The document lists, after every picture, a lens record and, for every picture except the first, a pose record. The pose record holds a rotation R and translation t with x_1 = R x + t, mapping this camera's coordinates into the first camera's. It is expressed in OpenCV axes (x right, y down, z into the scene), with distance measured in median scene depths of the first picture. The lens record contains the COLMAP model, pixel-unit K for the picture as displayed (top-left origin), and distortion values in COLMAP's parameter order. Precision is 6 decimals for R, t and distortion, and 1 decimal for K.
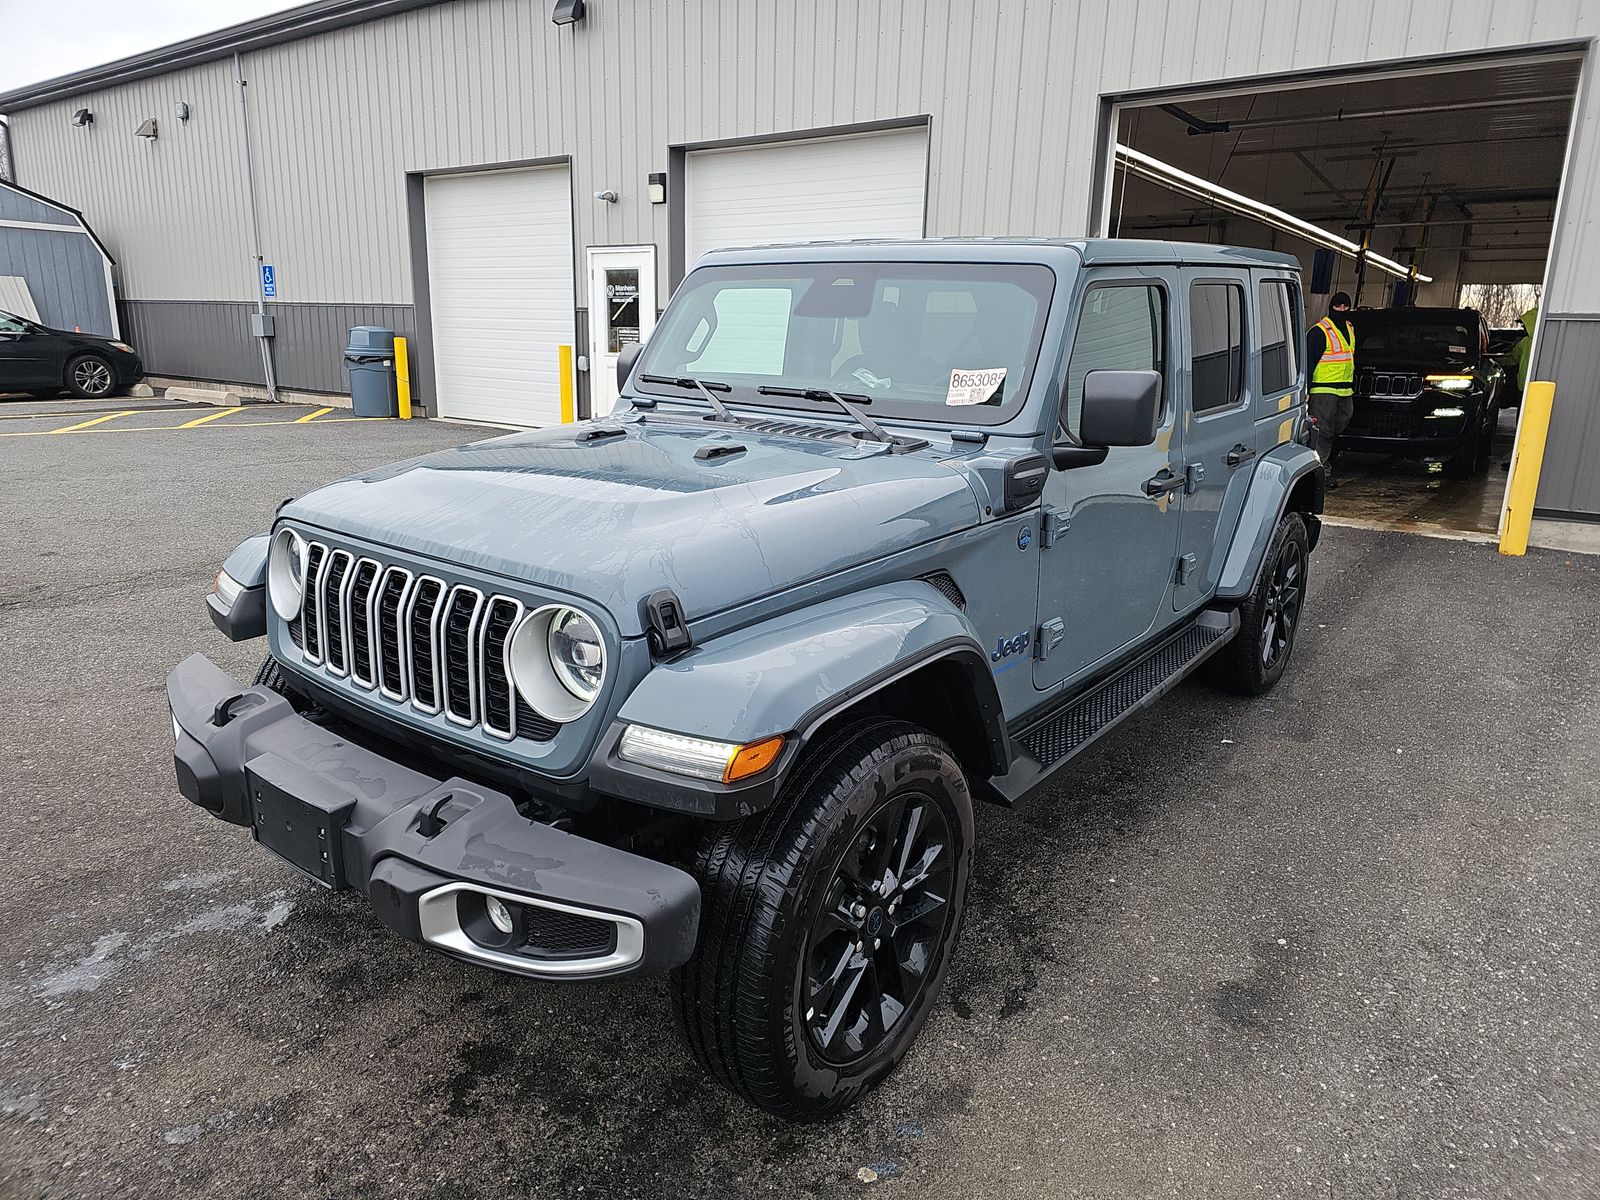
lens RADIAL K [[1064.9, 0, 800.5], [0, 1064.9, 595.3], [0, 0, 1]] dist [0.043521, -0.039438]
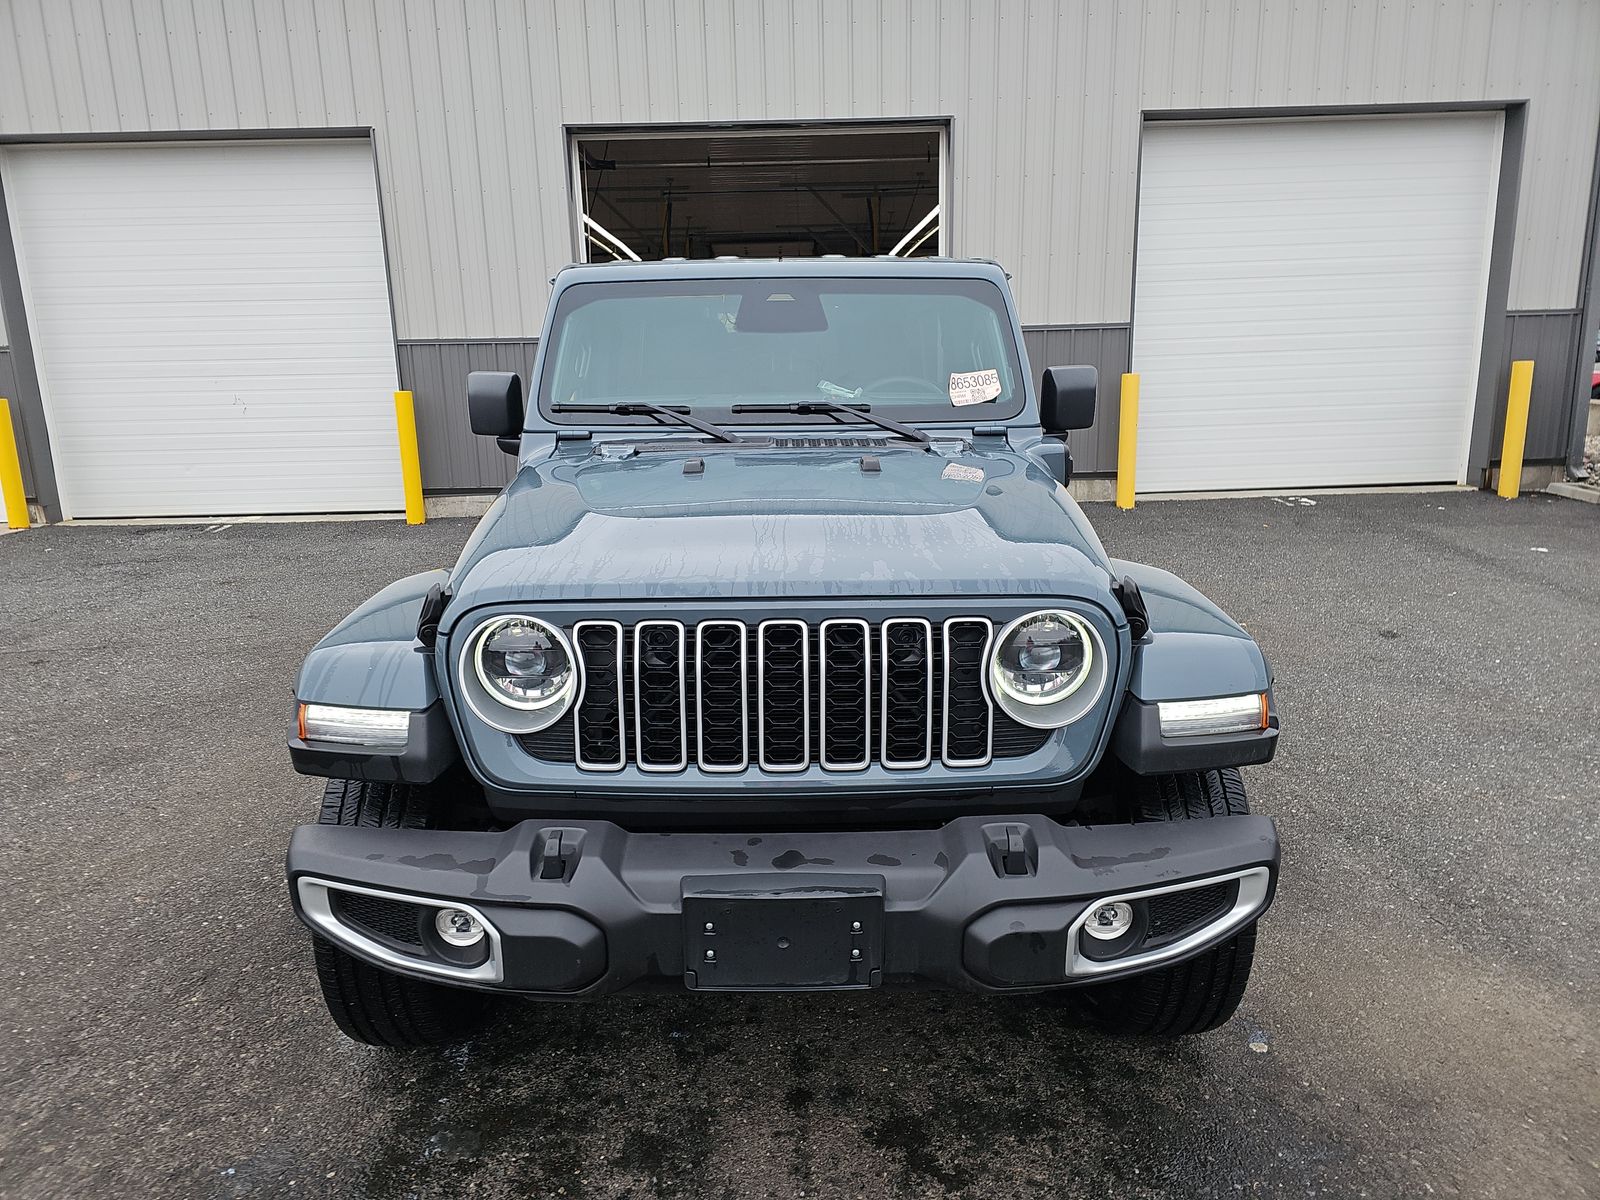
lens RADIAL K [[1049.1, 0, 789.1], [0, 1049.1, 601.4], [0, 0, 1]] dist [0.088567, -0.076512]
pose [[0.782801, -0.177751, 0.596344, -0.678538], [0.188965, 0.980982, 0.044352, -0.059529], [-0.592887, 0.077969, 0.801503, 0.238379]]
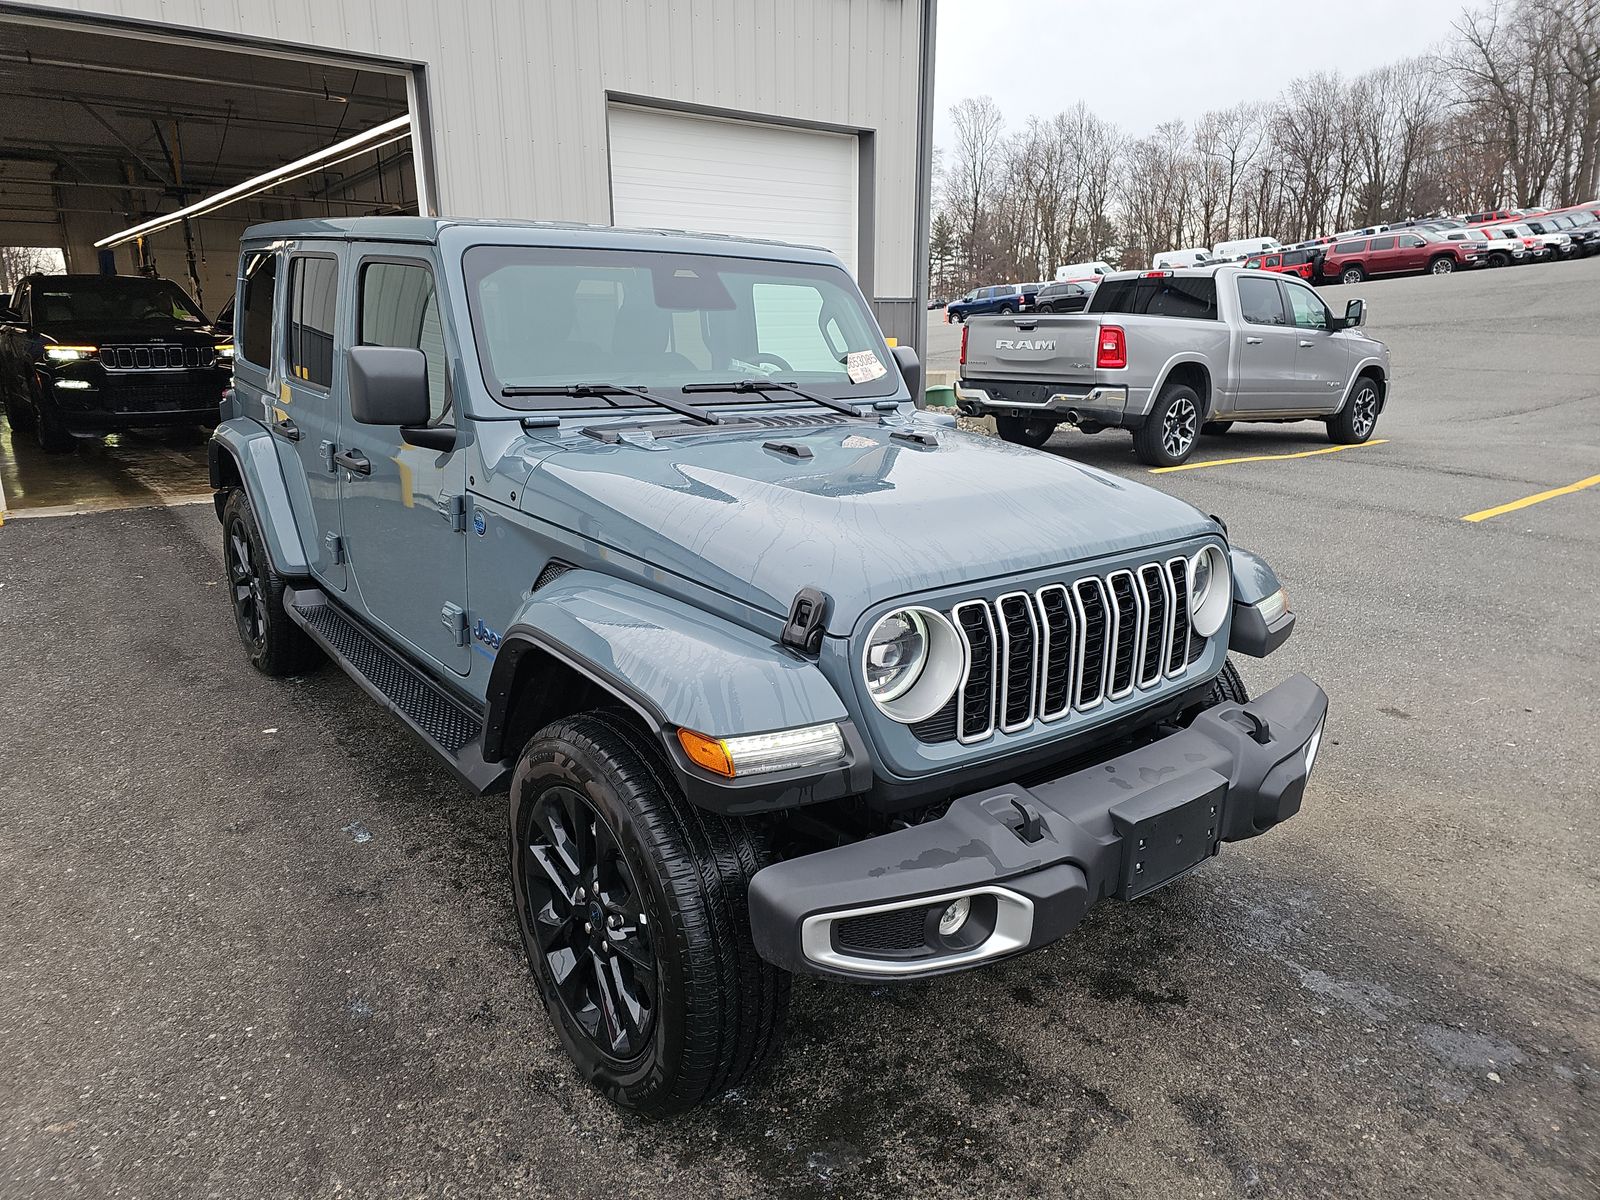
lens RADIAL K [[1064.9, 0, 800.5], [0, 1064.9, 595.3], [0, 0, 1]] dist [0.043521, -0.039438]
pose [[0.228826, -0.270908, 0.935012, -1.065357], [0.236511, 0.947189, 0.216555, -0.224592], [-0.944299, 0.171588, 0.280814, 0.753876]]
